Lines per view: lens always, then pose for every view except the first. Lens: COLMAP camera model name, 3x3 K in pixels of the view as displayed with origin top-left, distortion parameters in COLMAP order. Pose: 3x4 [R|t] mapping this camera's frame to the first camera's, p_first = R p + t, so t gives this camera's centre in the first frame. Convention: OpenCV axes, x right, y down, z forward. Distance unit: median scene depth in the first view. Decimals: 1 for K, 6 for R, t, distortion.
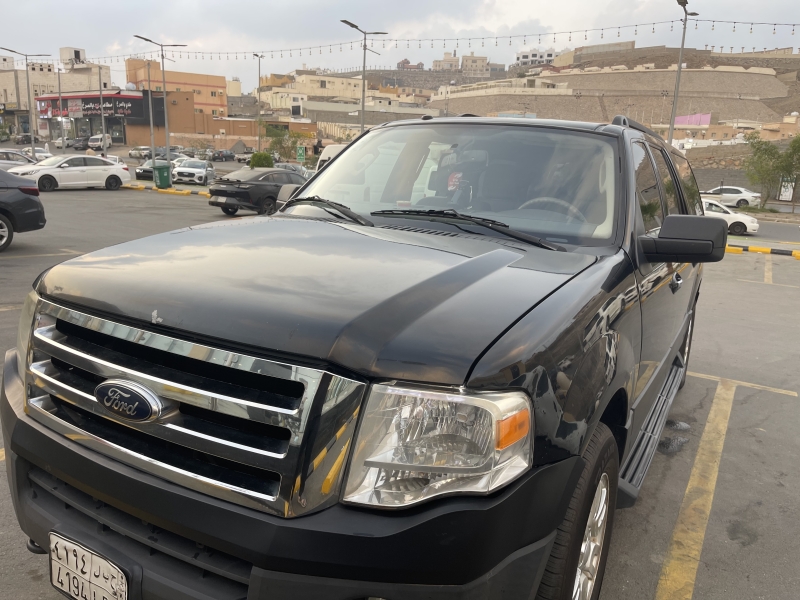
lens RADIAL K [[614.3, 0, 403.6], [0, 614.3, 302.3], [0, 0, 1]] dist [0.014724, -0.032487]
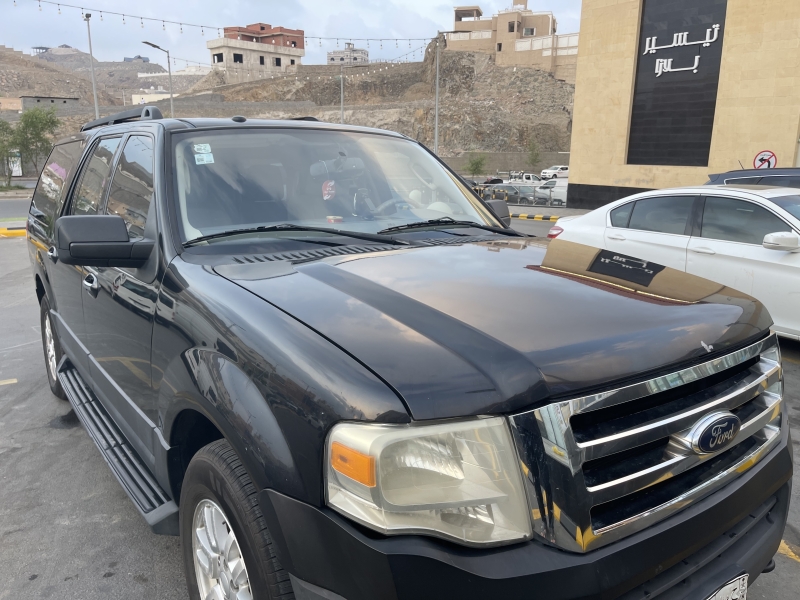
lens RADIAL K [[614.3, 0, 401.9], [0, 614.3, 299.2], [0, 0, 1]] dist [0.014724, -0.032487]
pose [[0.414578, -0.244822, 0.876463, -0.981289], [0.212705, 0.962522, 0.168249, -0.220752], [-0.884806, 0.116676, 0.451115, 0.627736]]
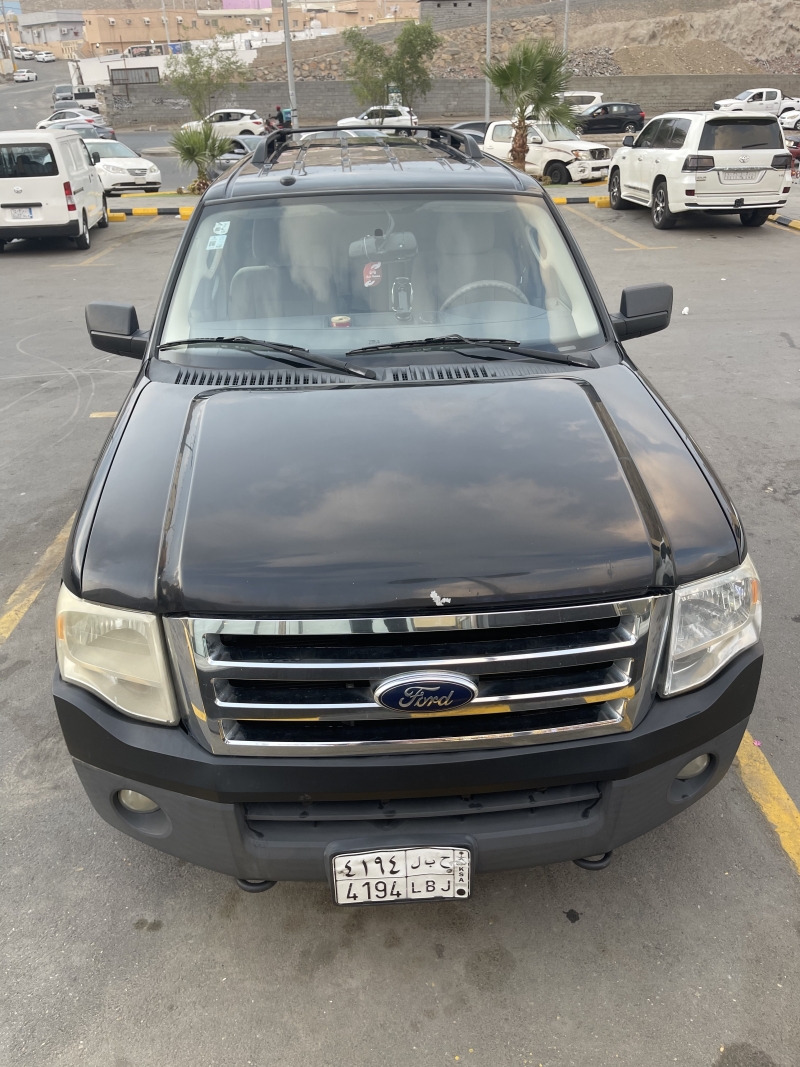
lens RADIAL K [[819.3, 0, 399.2], [0, 819.3, 533.5], [0, 0, 1]] dist [0.014724, -0.032487]
pose [[0.836150, -0.319834, 0.445600, -0.607212], [0.180932, 0.927756, 0.326394, -0.293703], [-0.517800, -0.192291, 0.833611, 0.042273]]
